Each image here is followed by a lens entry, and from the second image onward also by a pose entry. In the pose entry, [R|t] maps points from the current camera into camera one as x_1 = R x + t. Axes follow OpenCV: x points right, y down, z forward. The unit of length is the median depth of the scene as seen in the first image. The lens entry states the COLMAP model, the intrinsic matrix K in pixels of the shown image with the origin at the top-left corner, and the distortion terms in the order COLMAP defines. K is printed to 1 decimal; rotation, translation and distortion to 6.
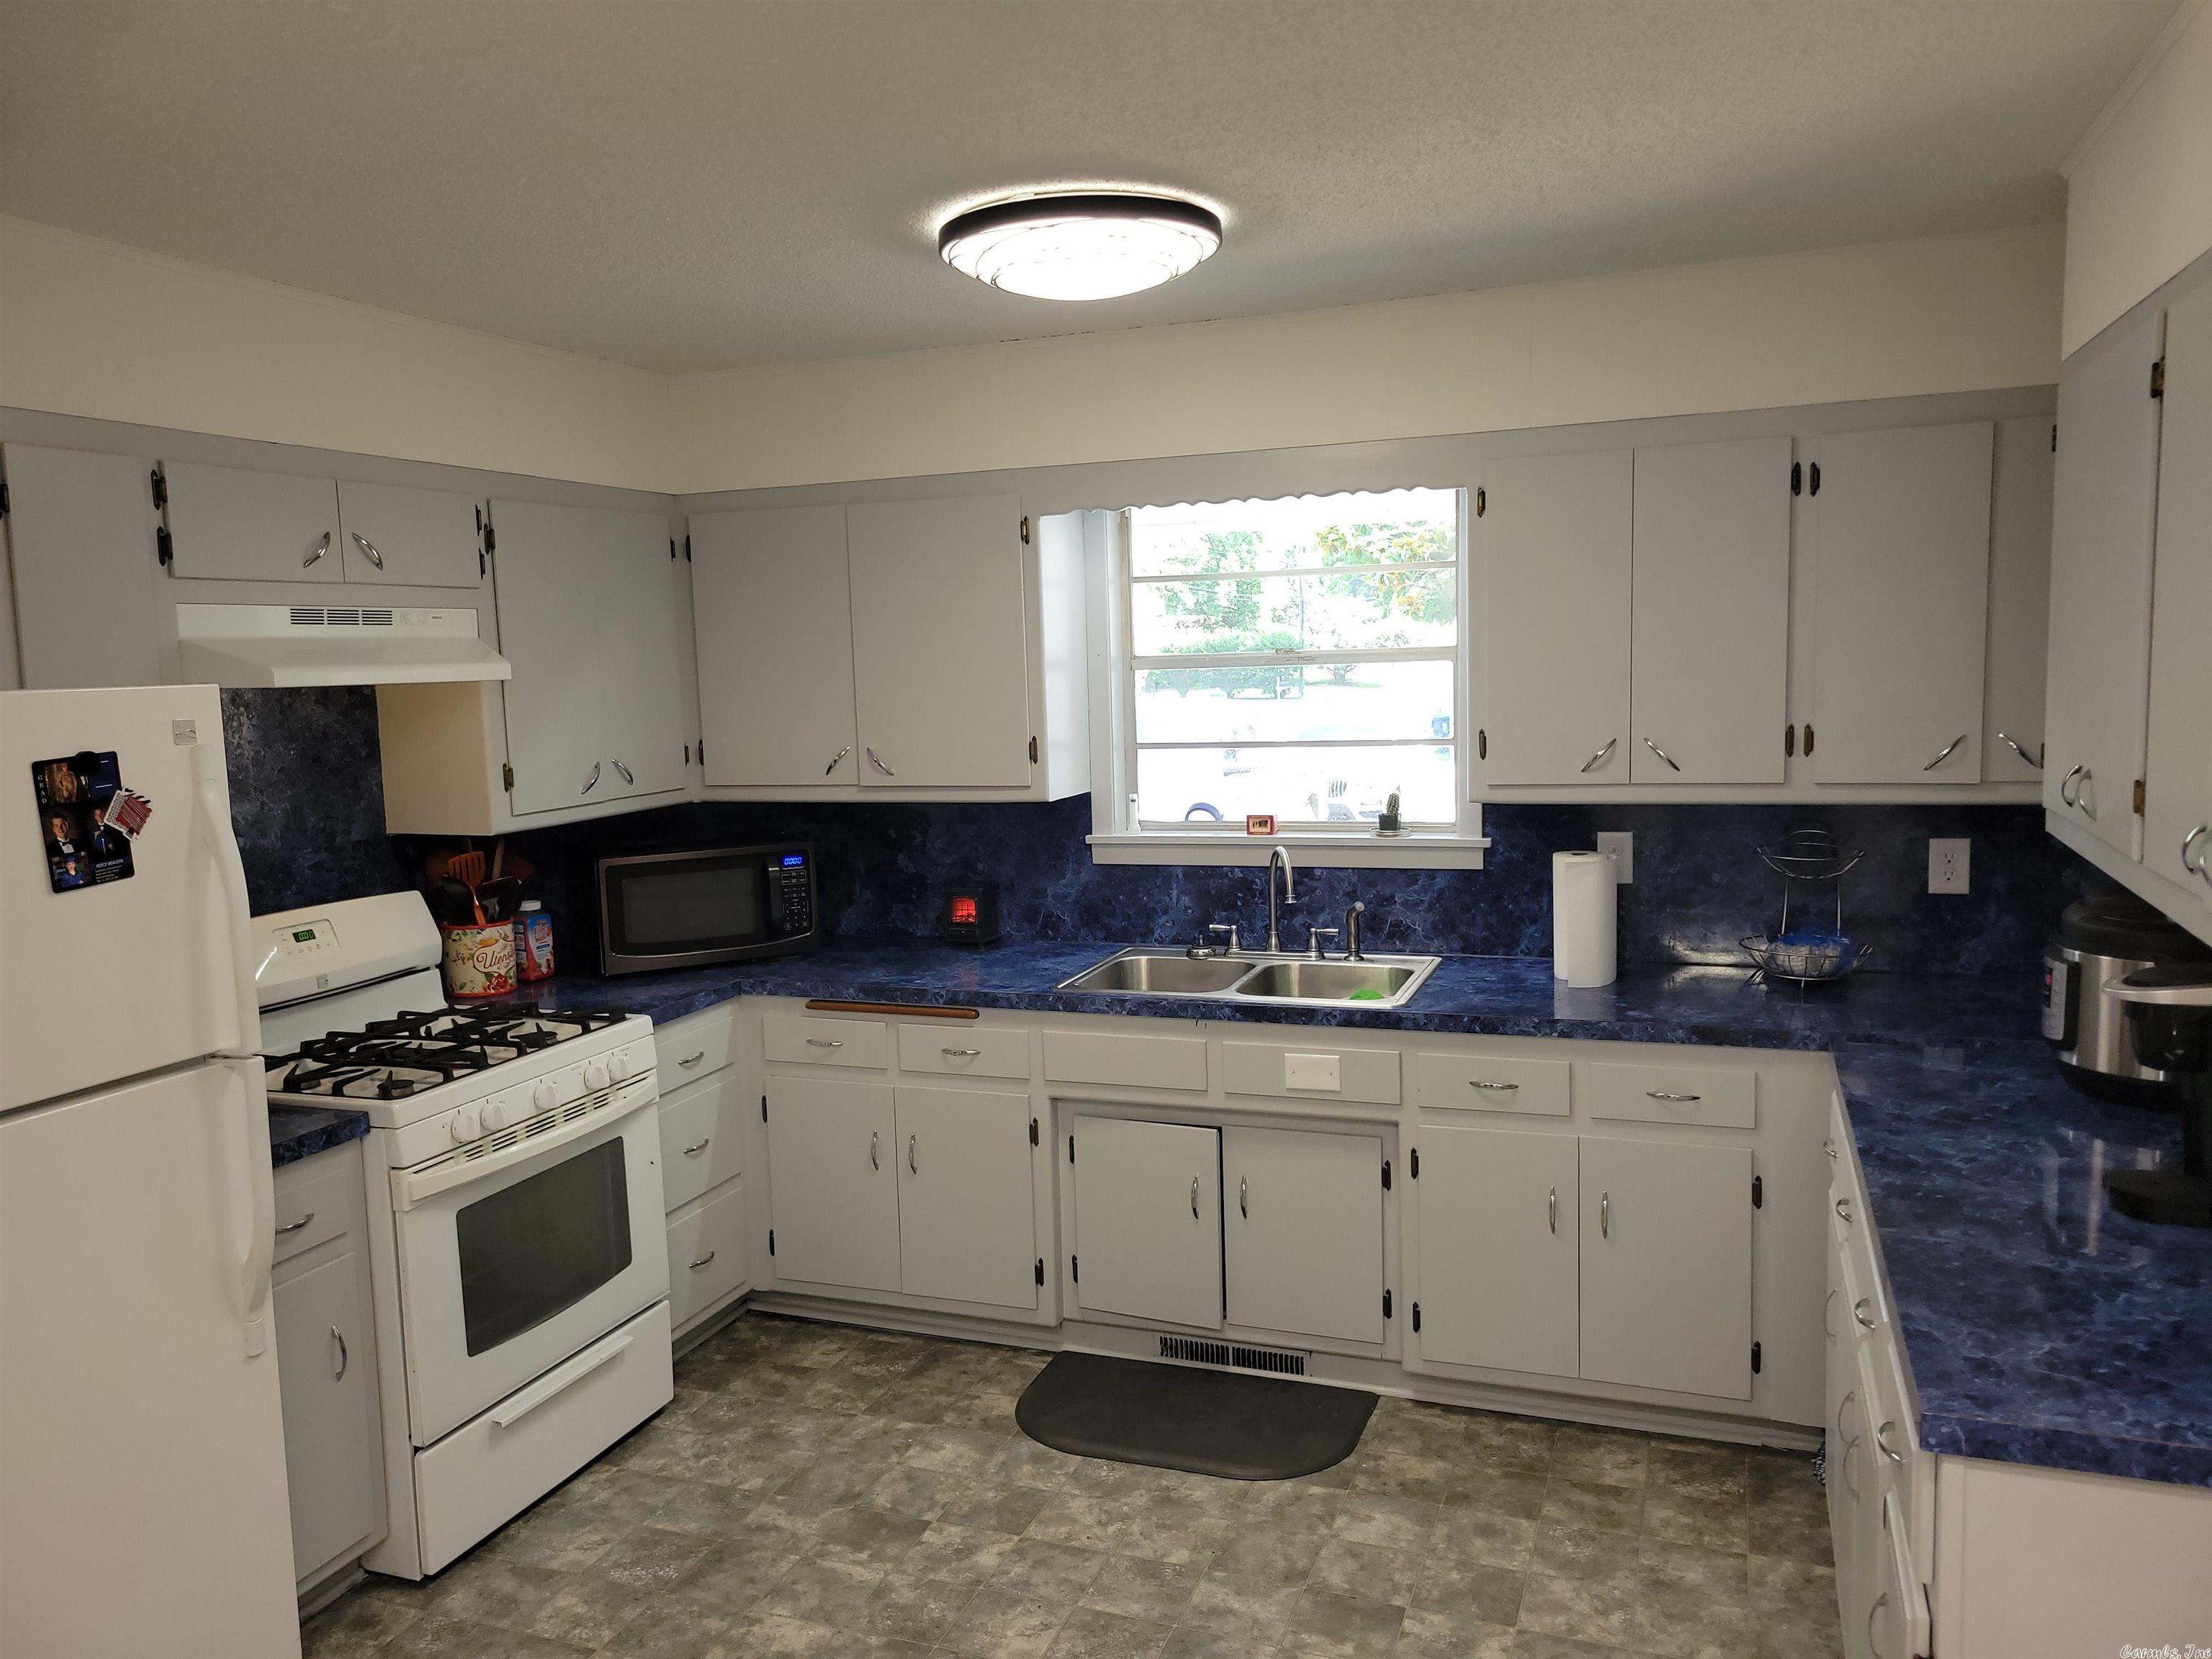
lens RADIAL K [[1649.3, 0, 1078.6], [0, 1649.3, 839.2], [0, 0, 1]] dist [0.057054, -0.031238]
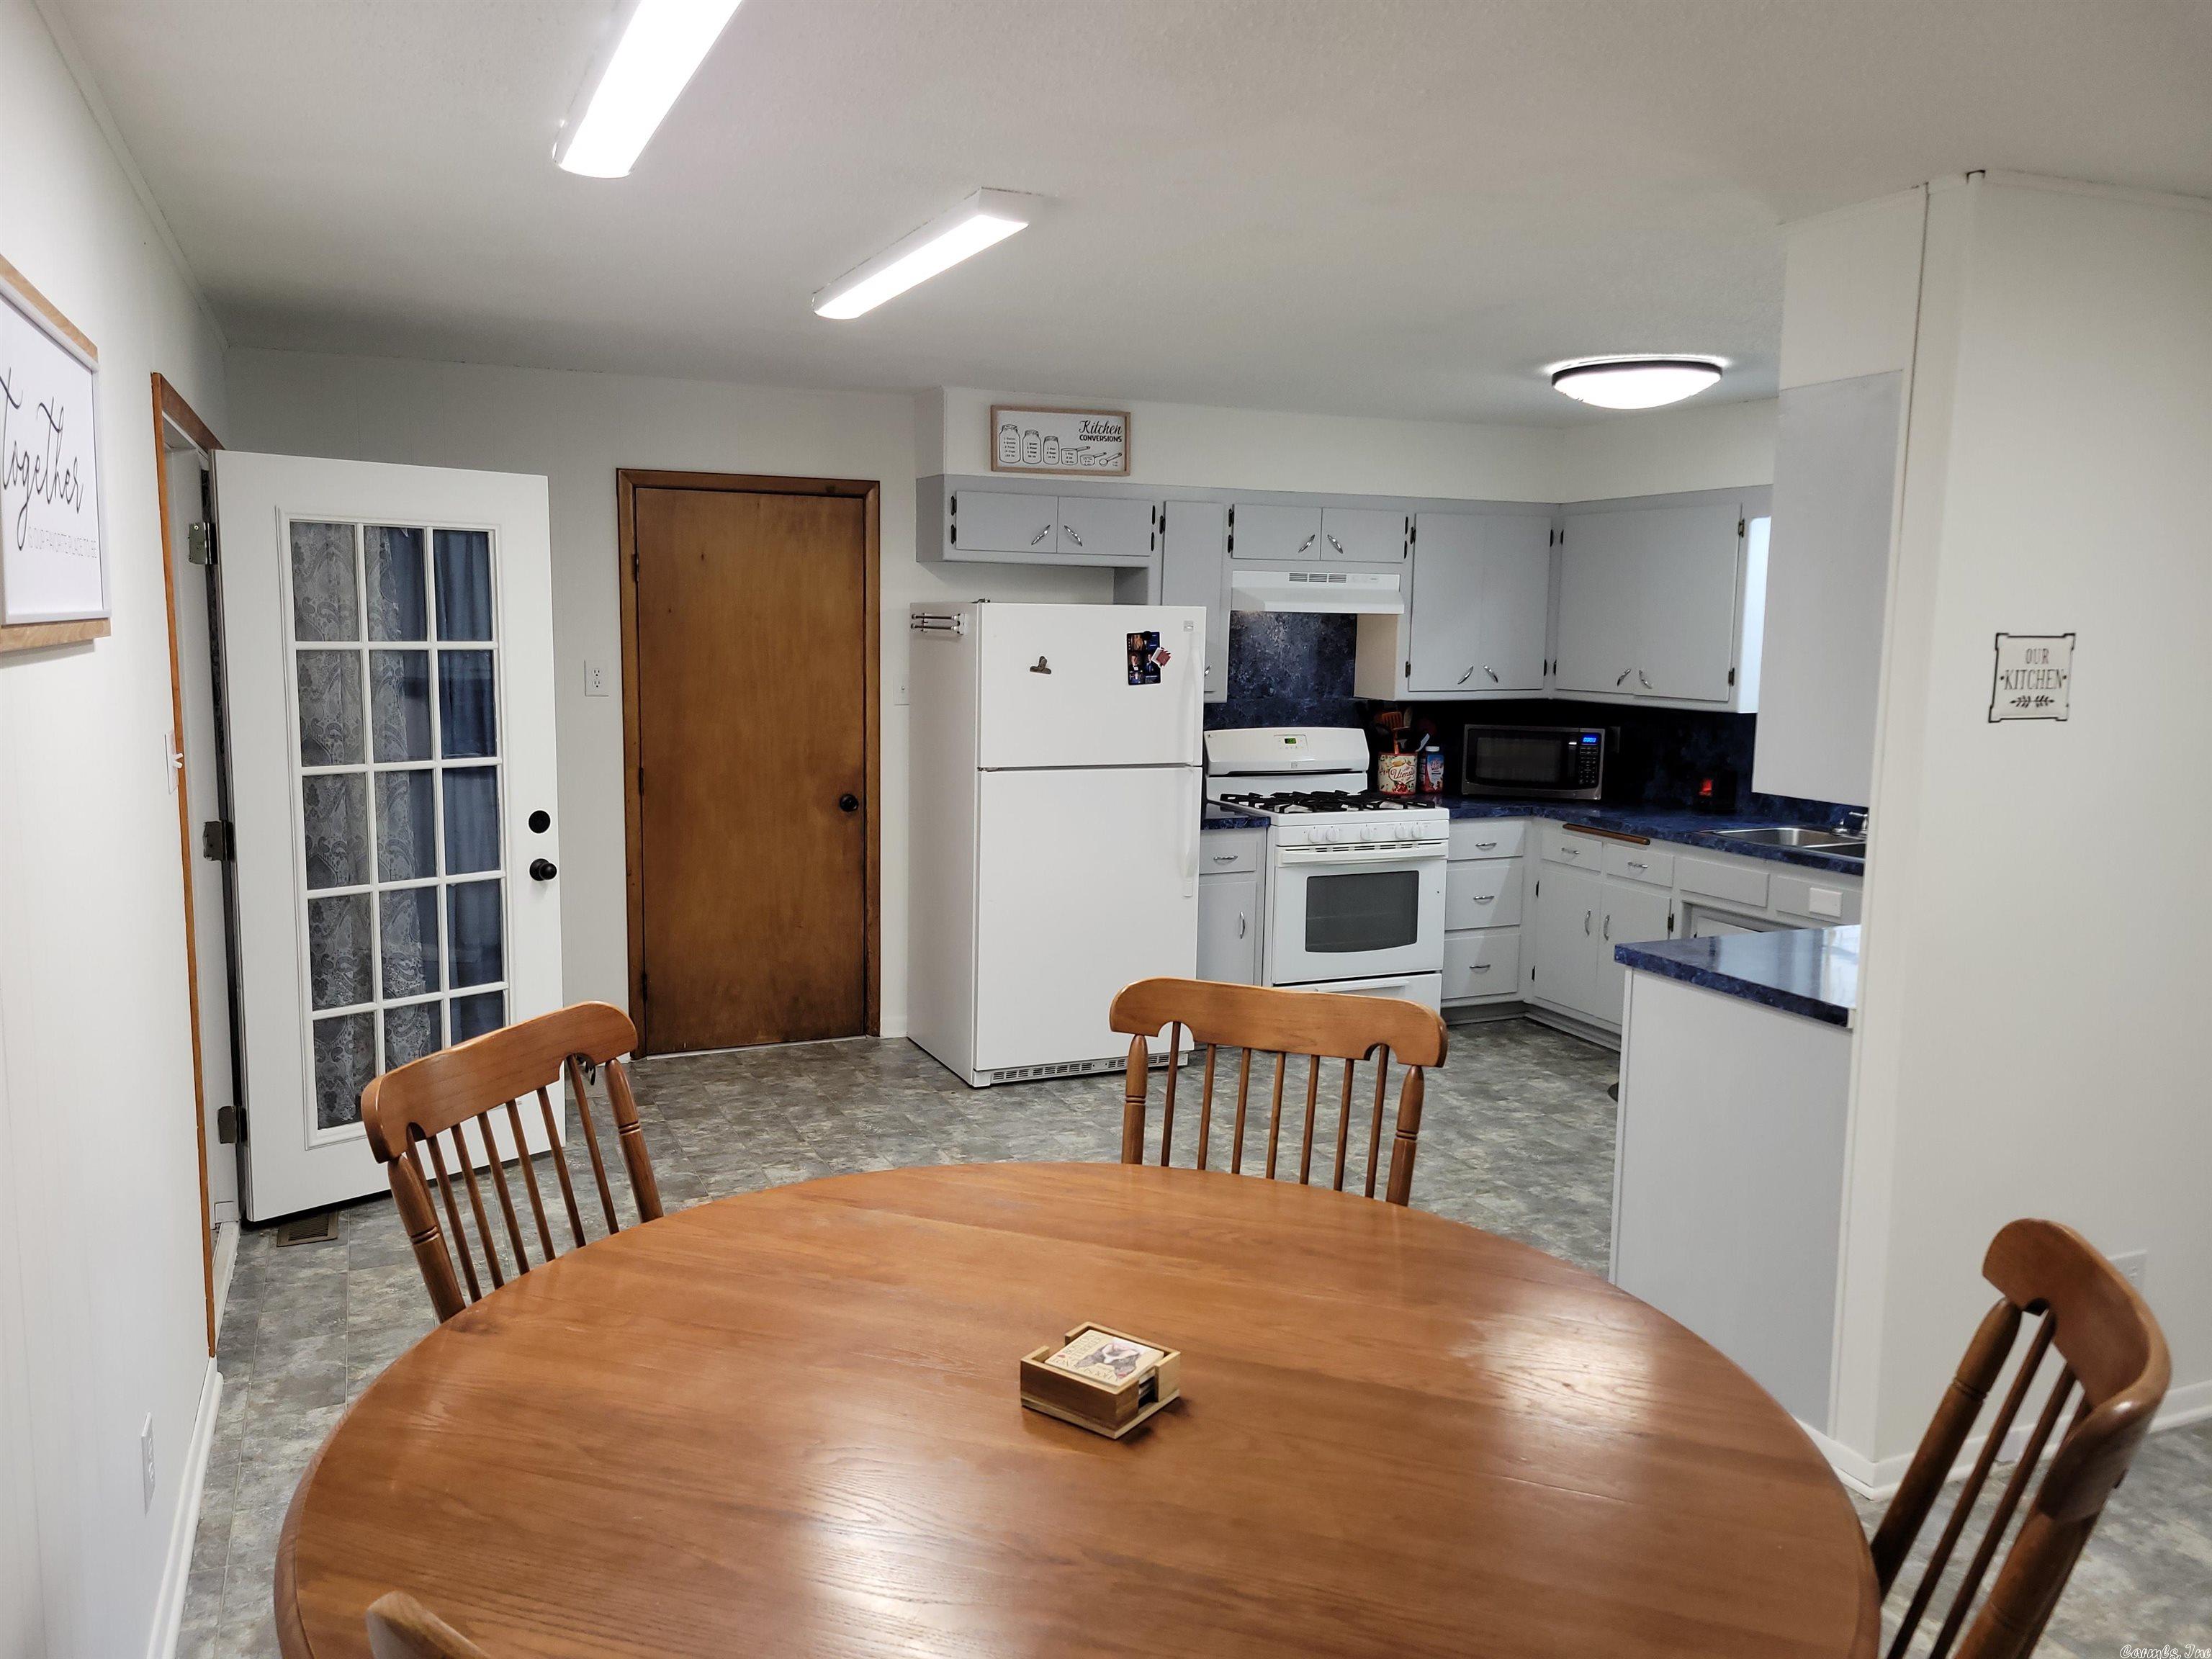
lens RADIAL K [[1649.3, 0, 1078.6], [0, 1649.3, 839.2], [0, 0, 1]] dist [0.057054, -0.031238]
pose [[0.693545, 0.139577, -0.706763, 0.692439], [-0.119022, 0.989770, 0.078671, 0.045673], [0.710513, 0.029559, 0.703063, -0.495100]]
